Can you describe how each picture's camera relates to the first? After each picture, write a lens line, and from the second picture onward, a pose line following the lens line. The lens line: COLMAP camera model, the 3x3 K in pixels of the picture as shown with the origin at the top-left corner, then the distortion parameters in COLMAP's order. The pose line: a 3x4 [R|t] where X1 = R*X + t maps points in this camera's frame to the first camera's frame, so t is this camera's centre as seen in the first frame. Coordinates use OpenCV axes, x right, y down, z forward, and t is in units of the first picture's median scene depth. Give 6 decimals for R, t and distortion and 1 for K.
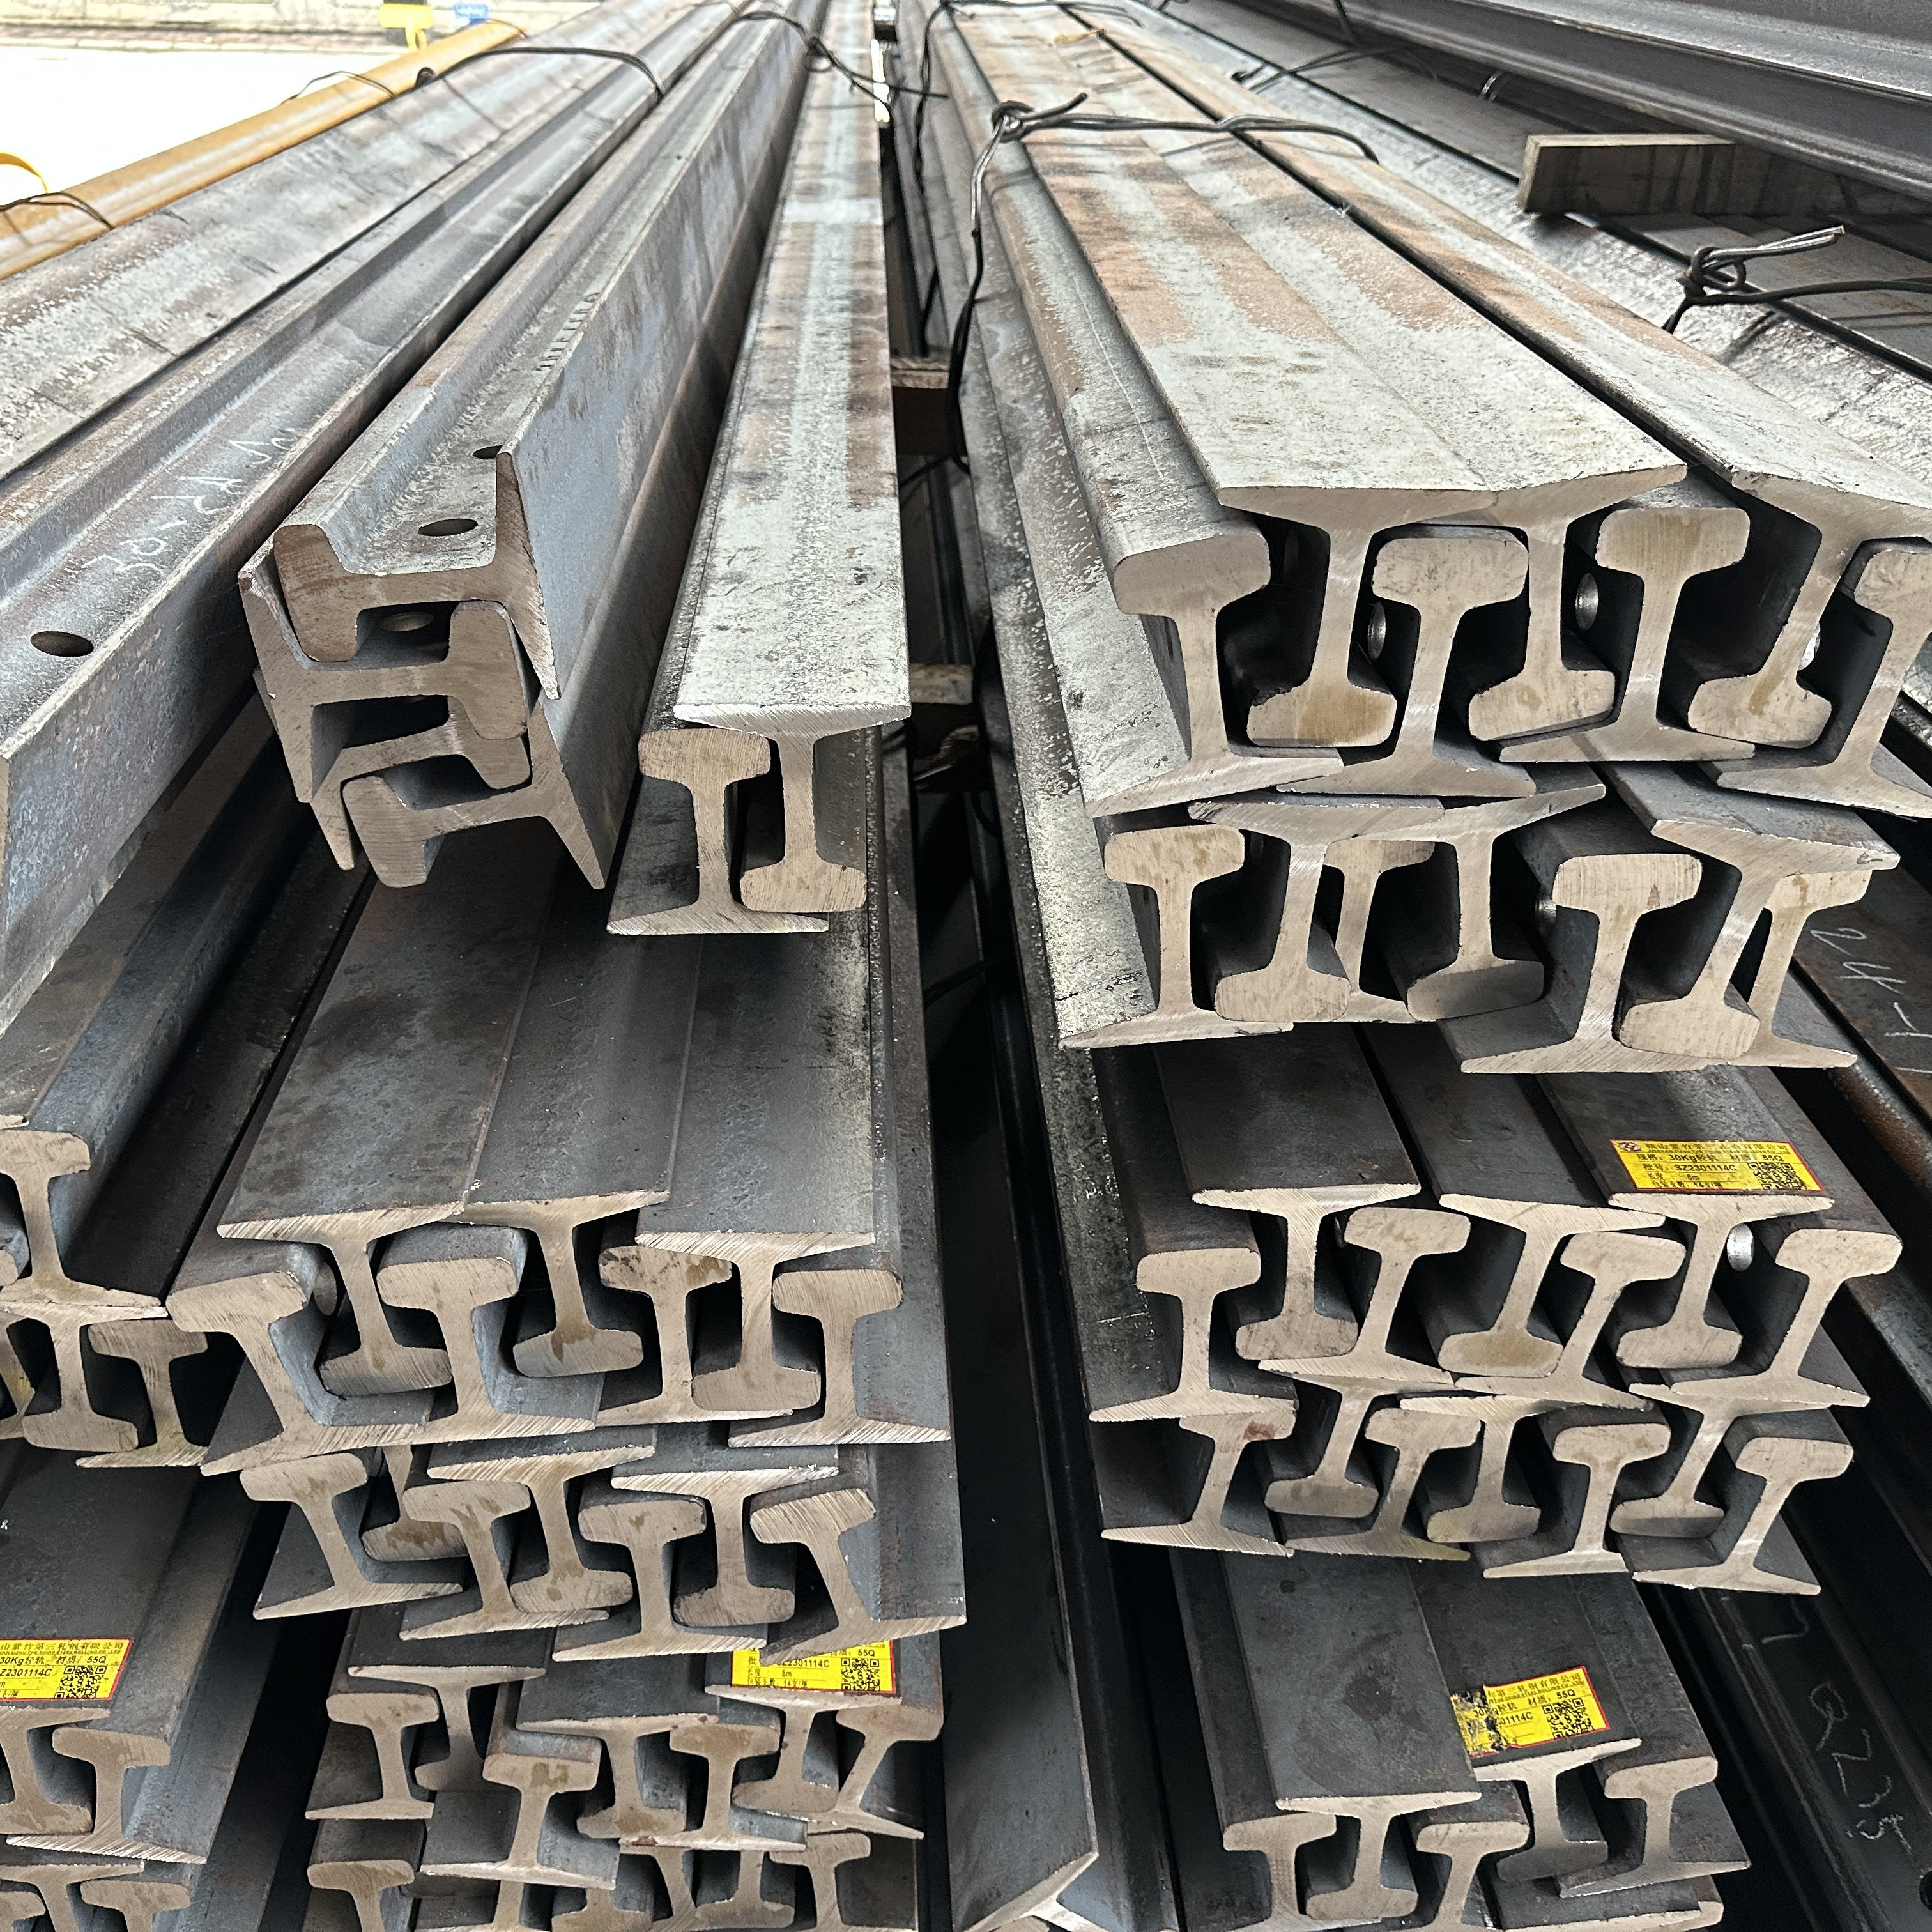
lens RADIAL K [[1833.6, 0, 959.9], [0, 1833.6, 927.8], [0, 0, 1]] dist [0.168869, -0.345502]
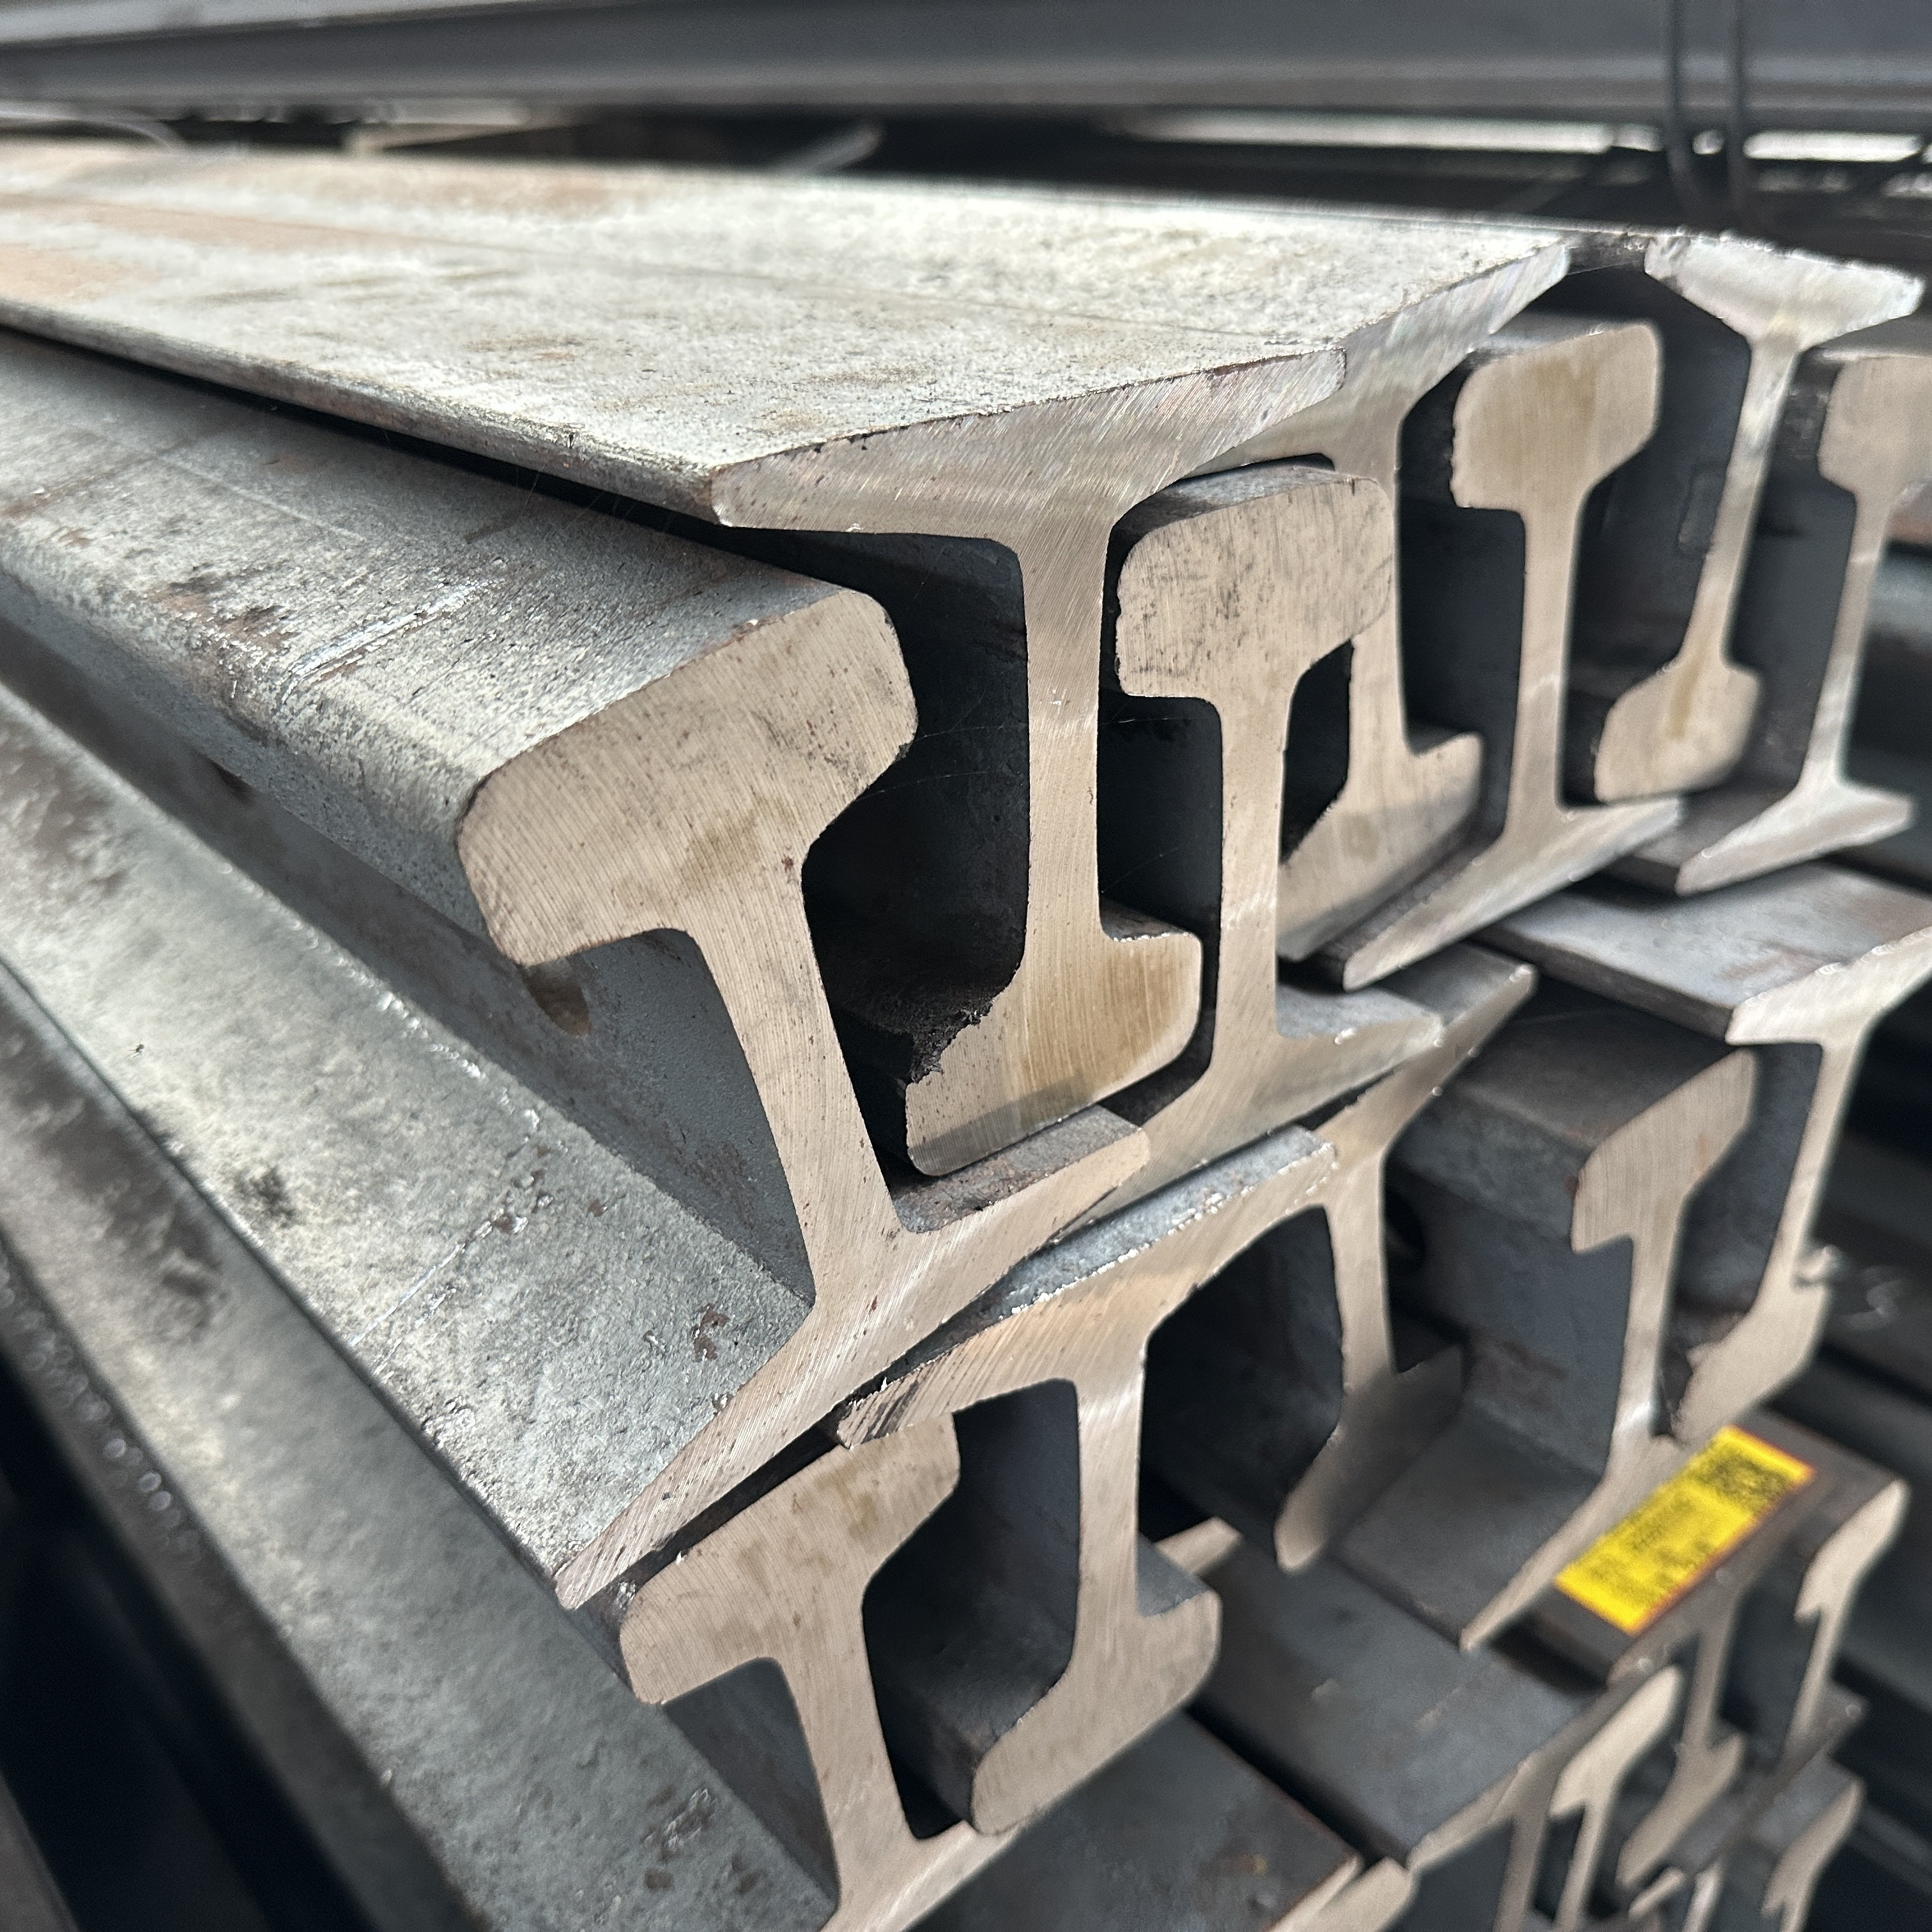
lens RADIAL K [[1865.8, 0, 1000.1], [0, 1865.8, 949.0], [0, 0, 1]] dist [0.151272, -0.365830]
pose [[0.785661, -0.323144, 0.527555, -0.003759], [0.354446, 0.934028, 0.044263, -0.131136], [-0.507055, 0.152214, 0.848367, 0.589645]]
